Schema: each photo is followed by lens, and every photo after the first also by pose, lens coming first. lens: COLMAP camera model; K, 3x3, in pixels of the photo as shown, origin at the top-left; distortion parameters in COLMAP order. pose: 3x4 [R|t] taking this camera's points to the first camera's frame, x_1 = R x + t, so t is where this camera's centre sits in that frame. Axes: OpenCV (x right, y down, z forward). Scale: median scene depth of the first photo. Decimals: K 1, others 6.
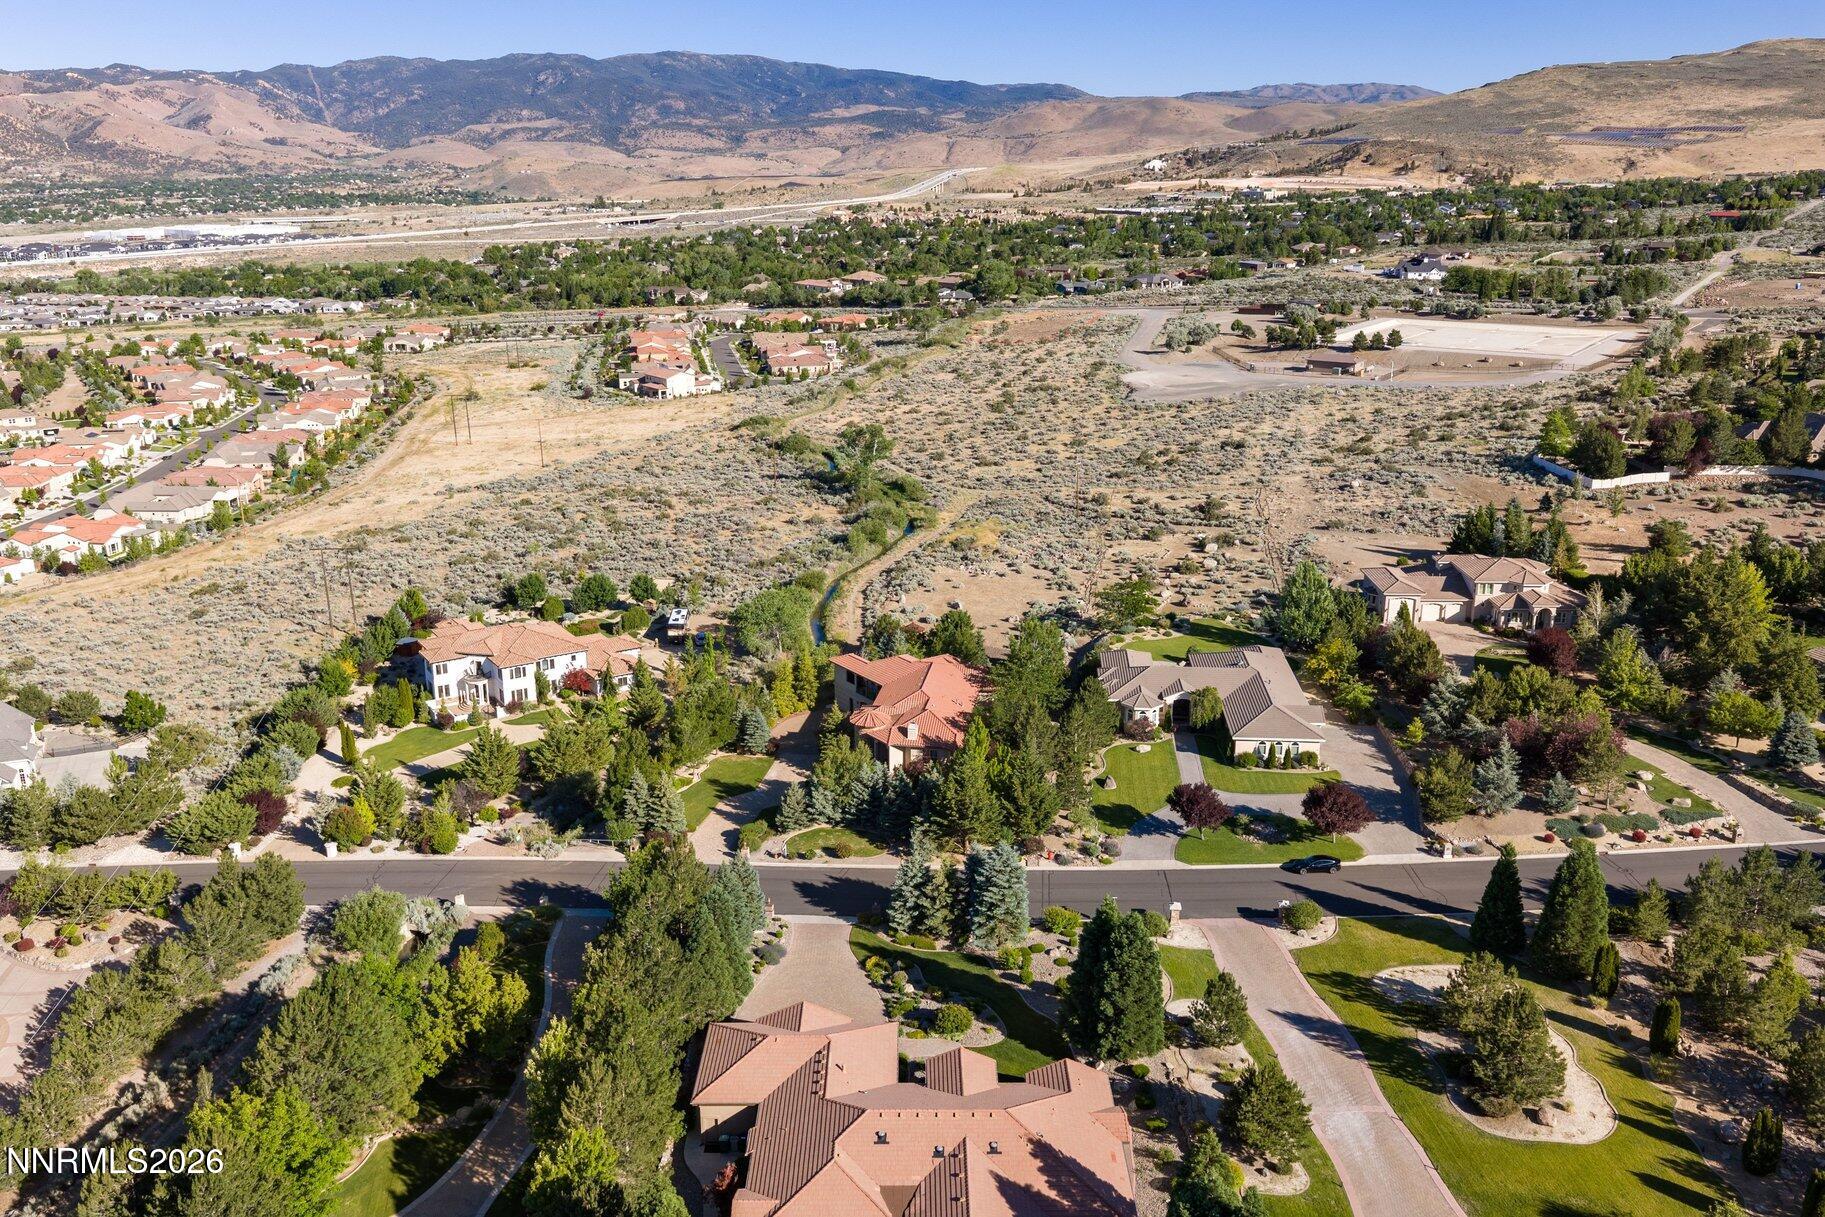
lens RADIAL K [[1519.9, 0, 916.0], [0, 1519.9, 611.4], [0, 0, 1]] dist [0.014877, -0.023818]
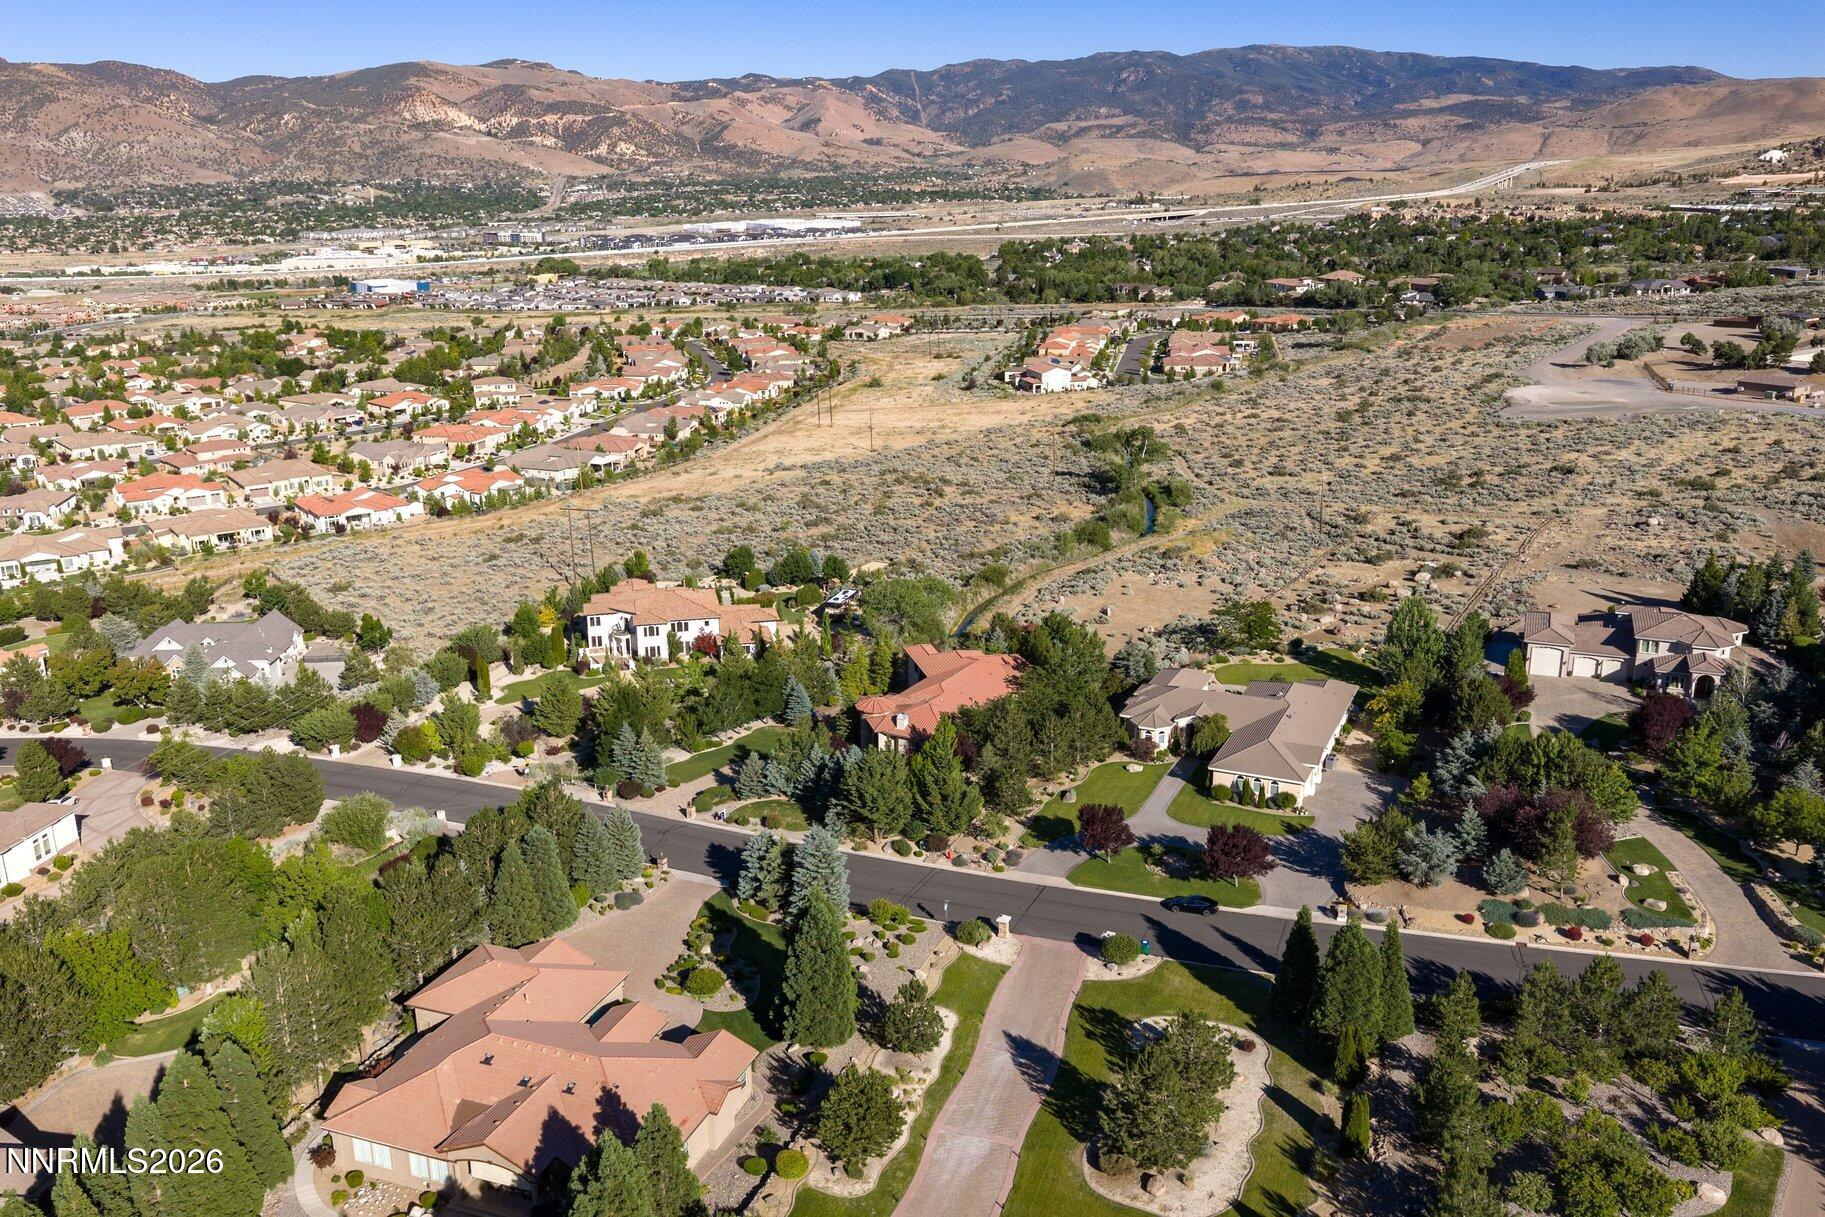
lens RADIAL K [[1519.9, 0, 910.7], [0, 1519.9, 612.8], [0, 0, 1]] dist [0.014877, -0.023818]
pose [[0.933749, 0.094595, -0.345203, 0.084358], [-0.093352, 0.995427, 0.020266, -0.003701], [0.345541, 0.013302, 0.938309, 0.009106]]
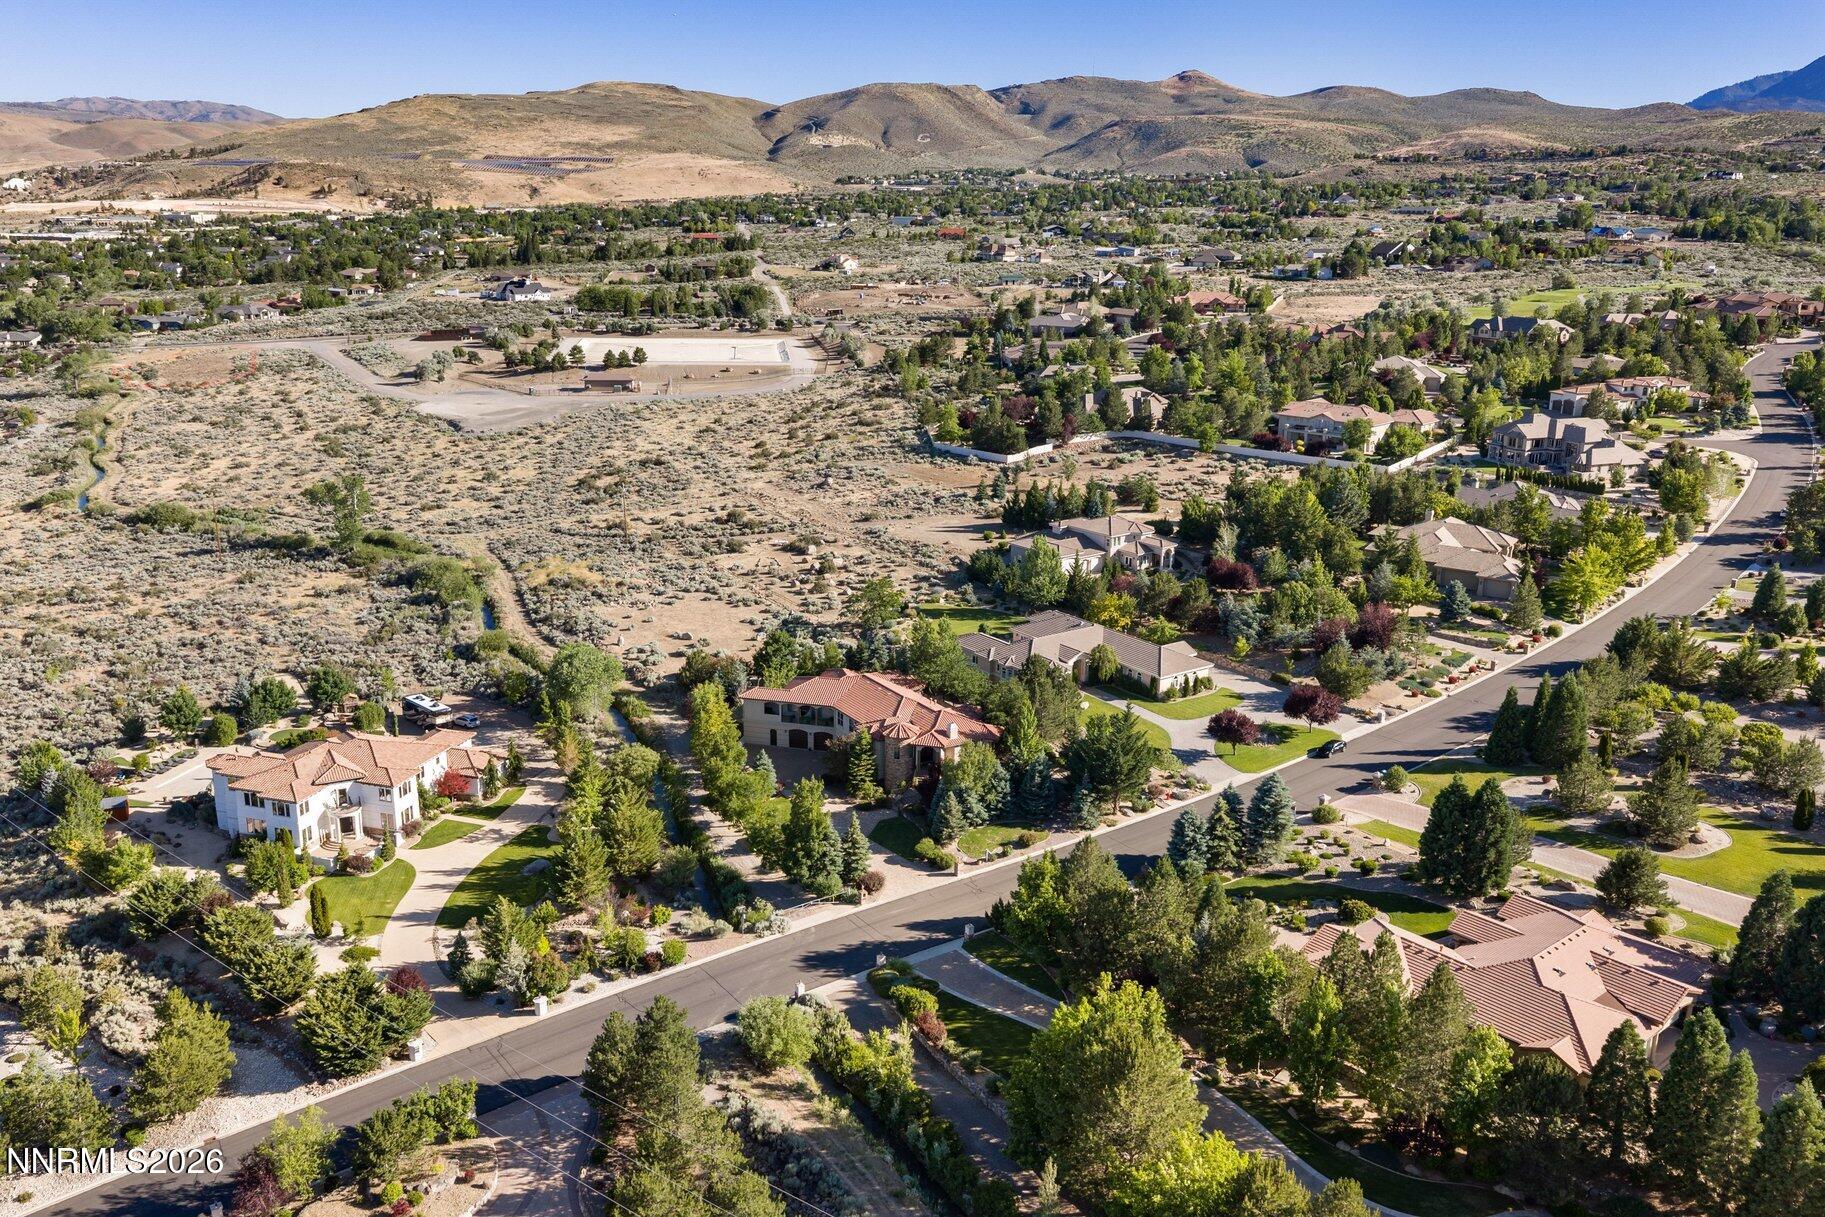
lens RADIAL K [[1530.5, 0, 915.0], [0, 1530.5, 603.2], [0, 0, 1]] dist [0.006036, -0.010679]
pose [[0.756597, -0.158727, 0.634324, -0.164318], [0.171761, 0.984267, 0.041424, -0.013691], [-0.630919, 0.077611, 0.771957, 0.045948]]
